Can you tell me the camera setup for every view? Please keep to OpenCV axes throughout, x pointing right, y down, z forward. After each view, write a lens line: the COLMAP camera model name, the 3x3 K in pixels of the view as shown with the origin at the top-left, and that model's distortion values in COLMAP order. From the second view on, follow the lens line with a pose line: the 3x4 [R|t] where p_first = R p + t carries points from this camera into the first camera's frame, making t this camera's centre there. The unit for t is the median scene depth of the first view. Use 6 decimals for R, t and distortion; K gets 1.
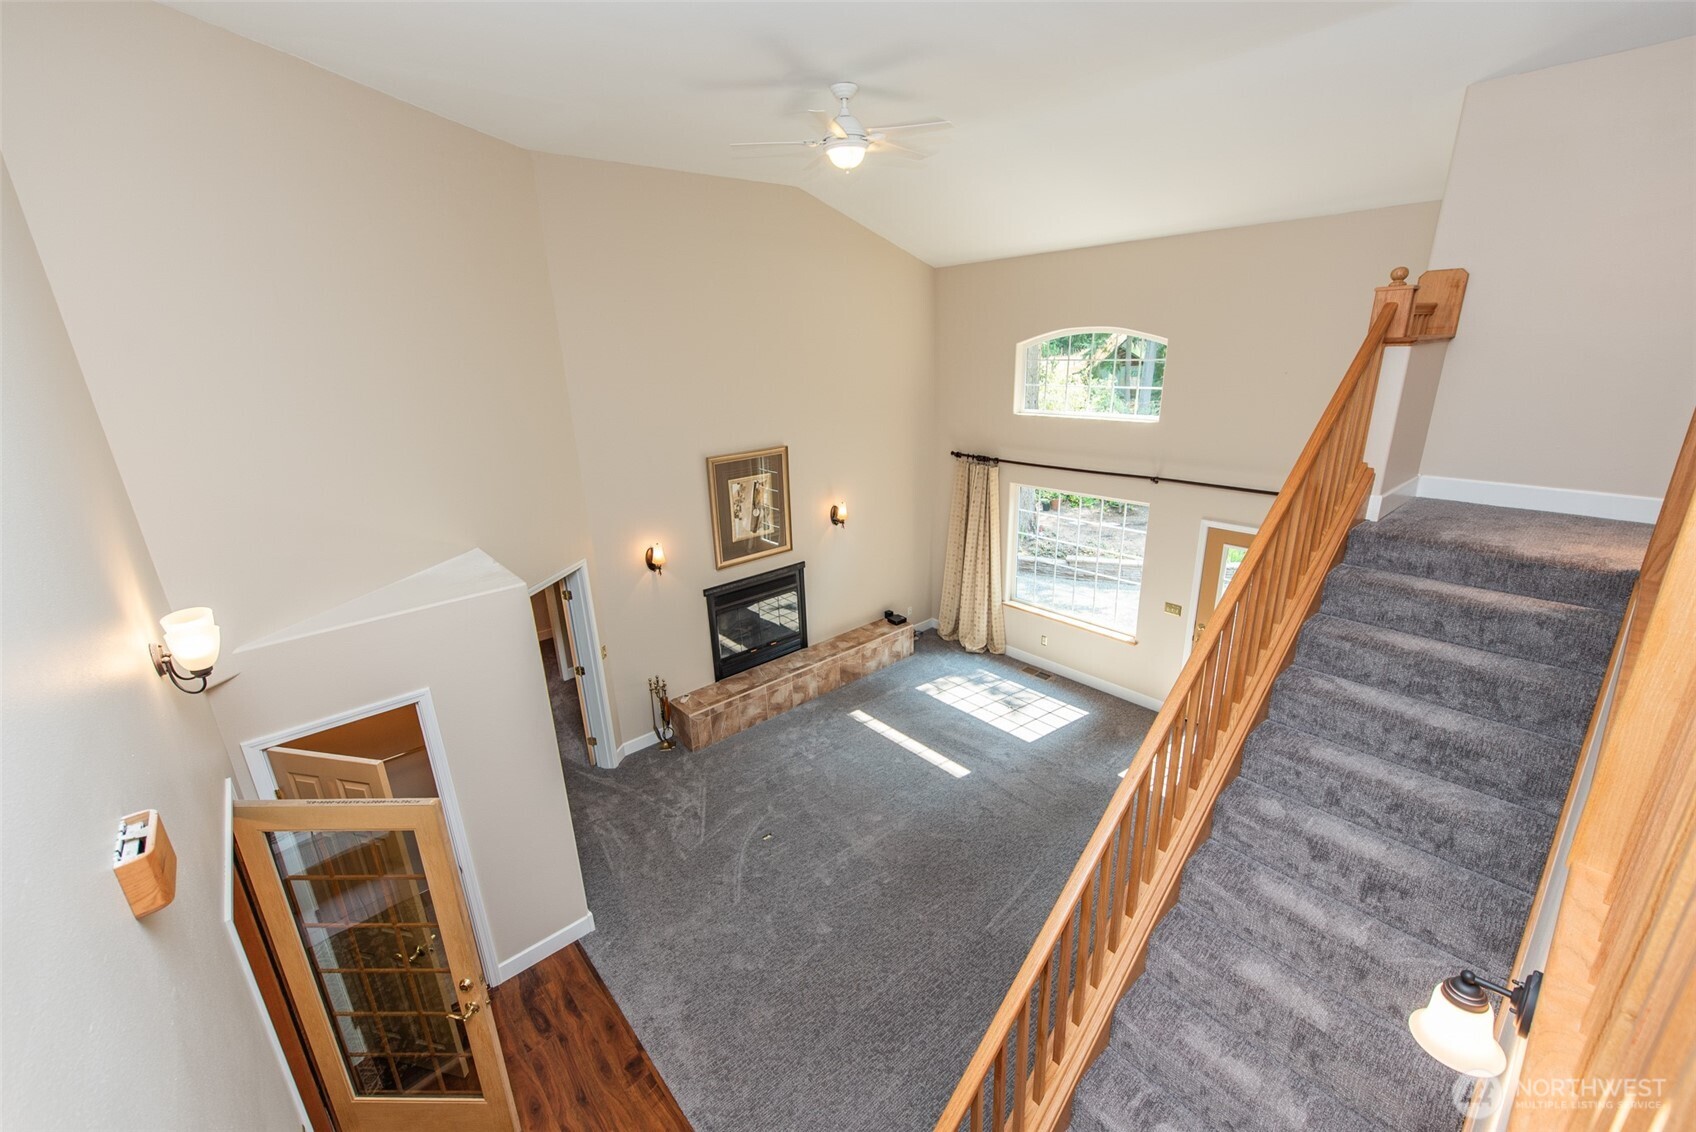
lens RADIAL K [[684.5, 0, 843.5], [0, 684.5, 567.1], [0, 0, 1]] dist [0.019795, -0.008152]
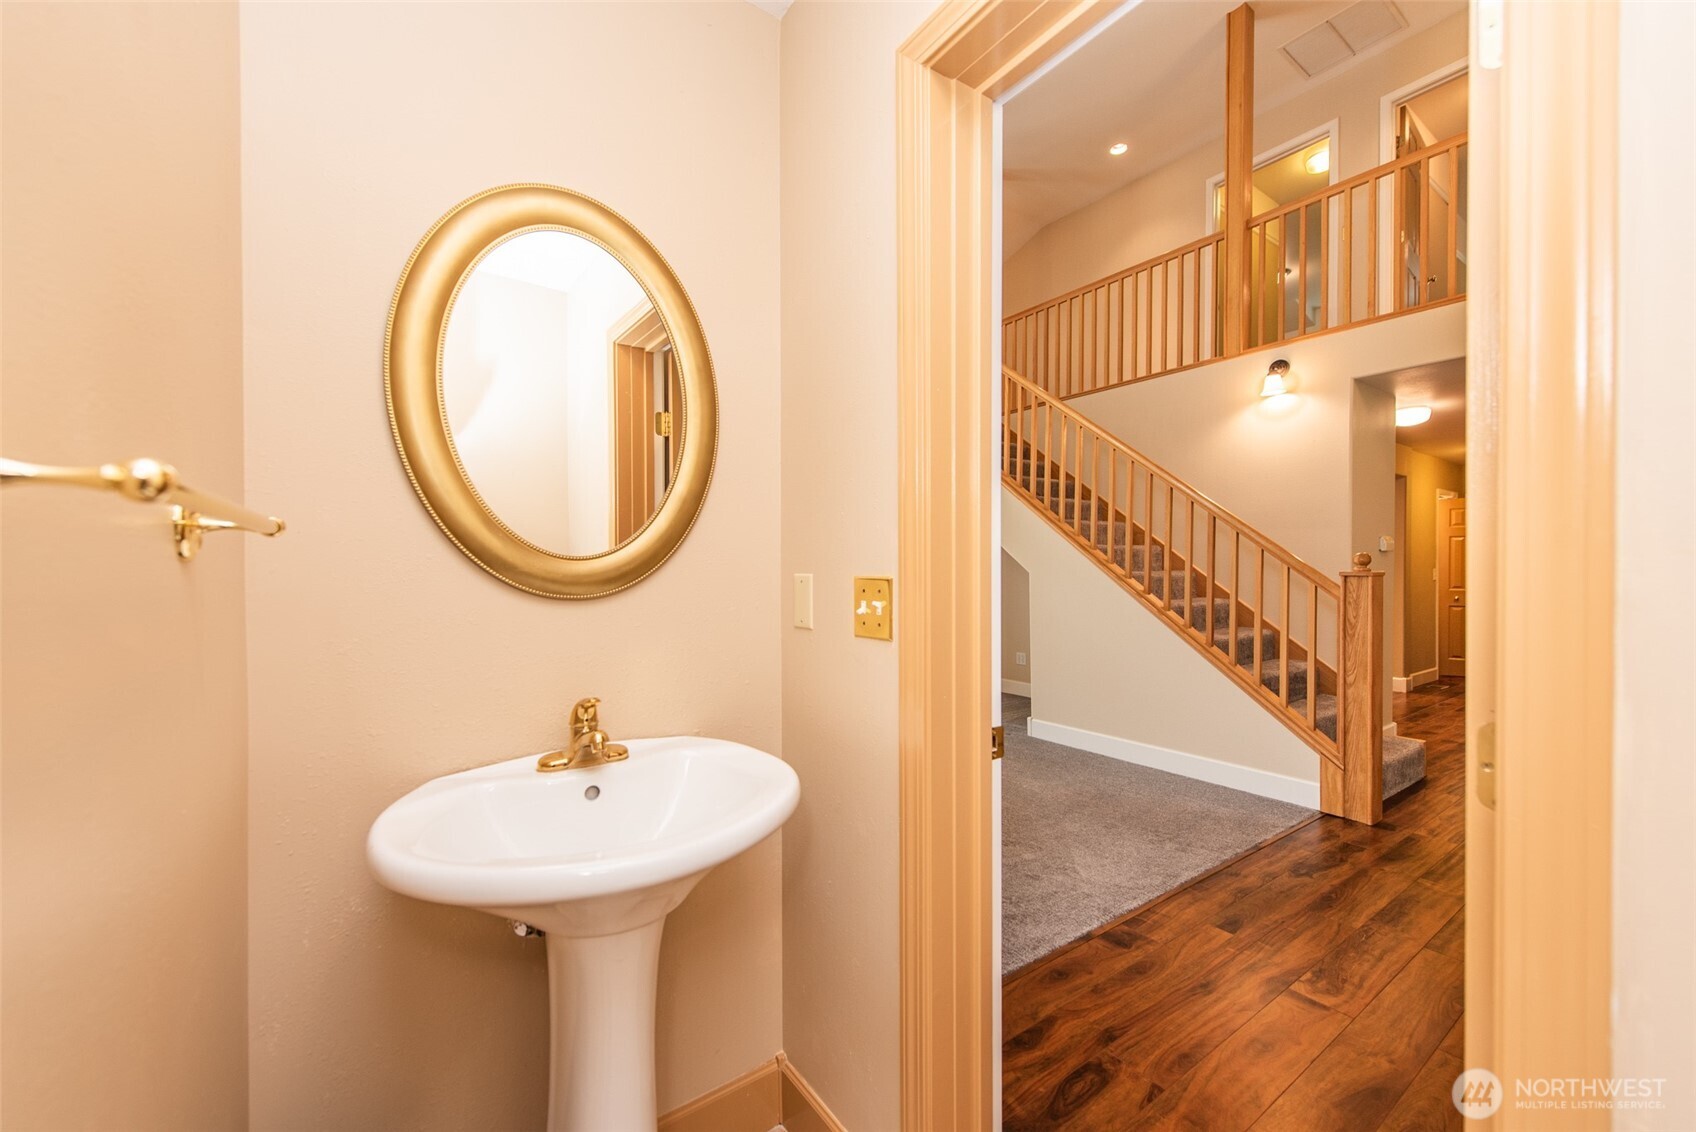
lens RADIAL K [[663.2, 0, 846.2], [0, 663.2, 570.7], [0, 0, 1]] dist [0.018713, -0.007287]
pose [[0.094466, 0.033755, 0.994956, -0.484613], [0.311594, 0.948207, -0.061753, 0.206254], [-0.945508, 0.315856, 0.079055, 0.576568]]
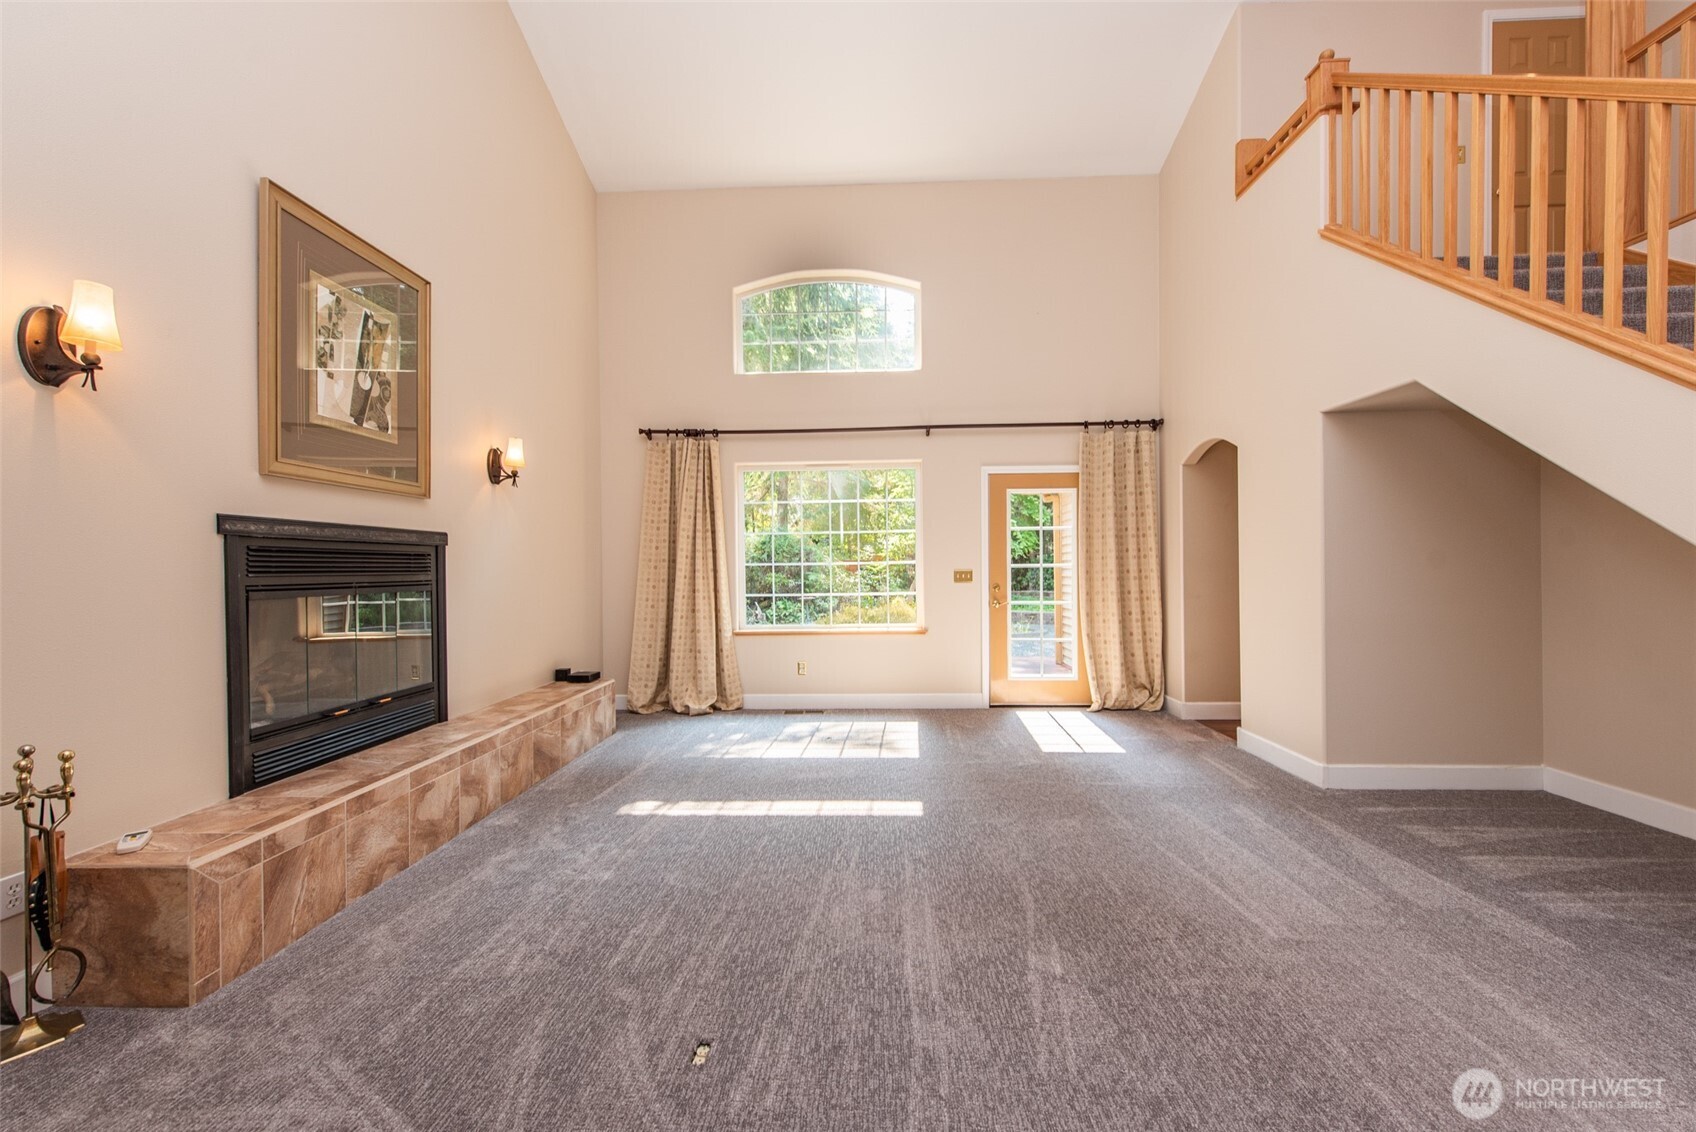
lens RADIAL K [[657.9, 0, 845.9], [0, 657.9, 572.1], [0, 0, 1]] dist [0.021845, -0.008014]
pose [[0.681022, 0.023635, 0.731881, -0.227711], [0.215847, 0.948592, -0.231481, 0.208042], [-0.699727, 0.315618, 0.640911, 0.533838]]
